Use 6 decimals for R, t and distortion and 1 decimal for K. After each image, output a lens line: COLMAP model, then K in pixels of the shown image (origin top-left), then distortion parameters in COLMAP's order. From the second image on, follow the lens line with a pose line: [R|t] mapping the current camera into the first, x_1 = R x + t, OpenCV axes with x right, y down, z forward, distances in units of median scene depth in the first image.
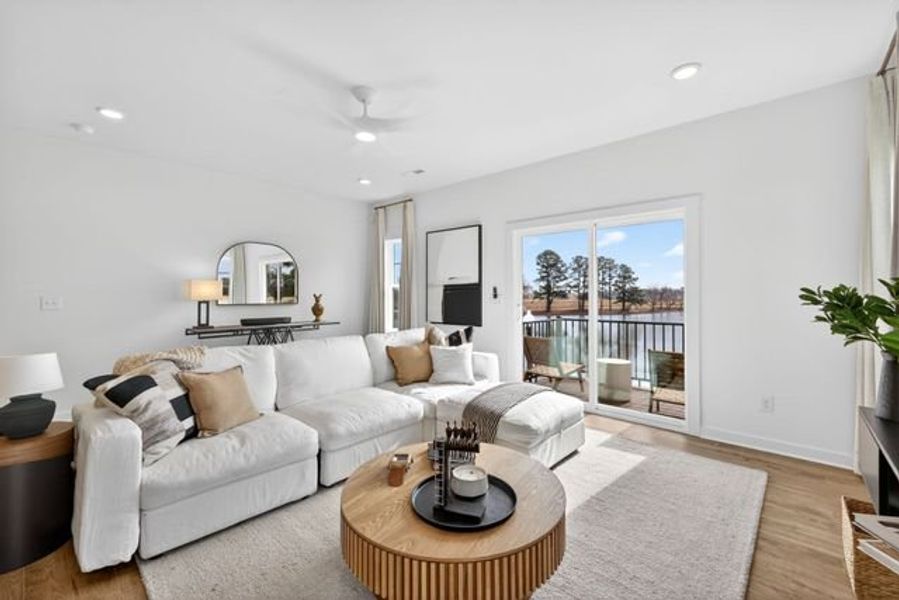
lens RADIAL K [[381.3, 0, 449.6], [0, 381.3, 295.0], [0, 0, 1]] dist [-0.003498, -0.000428]
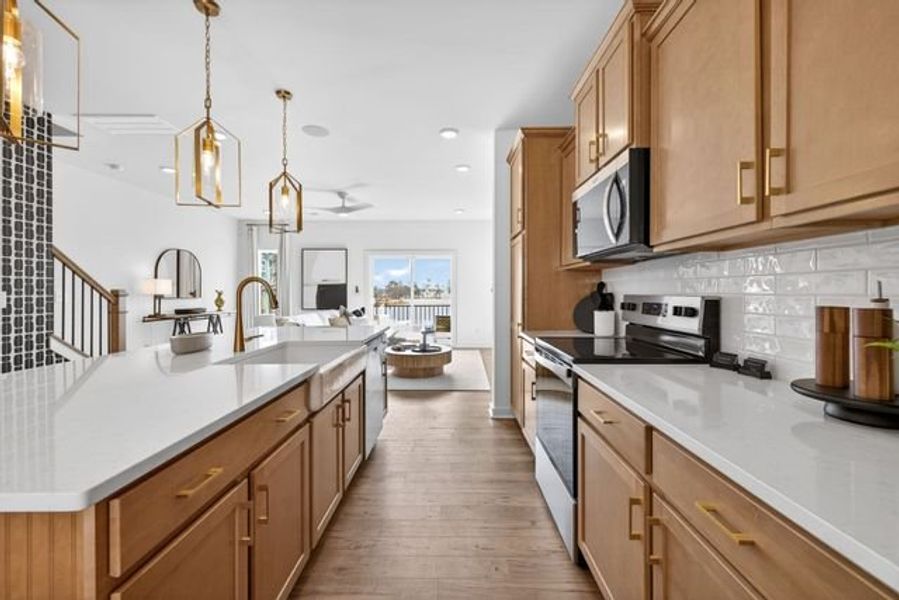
lens RADIAL K [[381.3, 0, 450.3], [0, 381.3, 294.8], [0, 0, 1]] dist [-0.003498, -0.000428]
pose [[0.755586, -0.004135, 0.655036, -0.671320], [-0.001535, 0.999966, 0.008084, 0.002239], [-0.655047, -0.007114, 0.755554, -0.566677]]
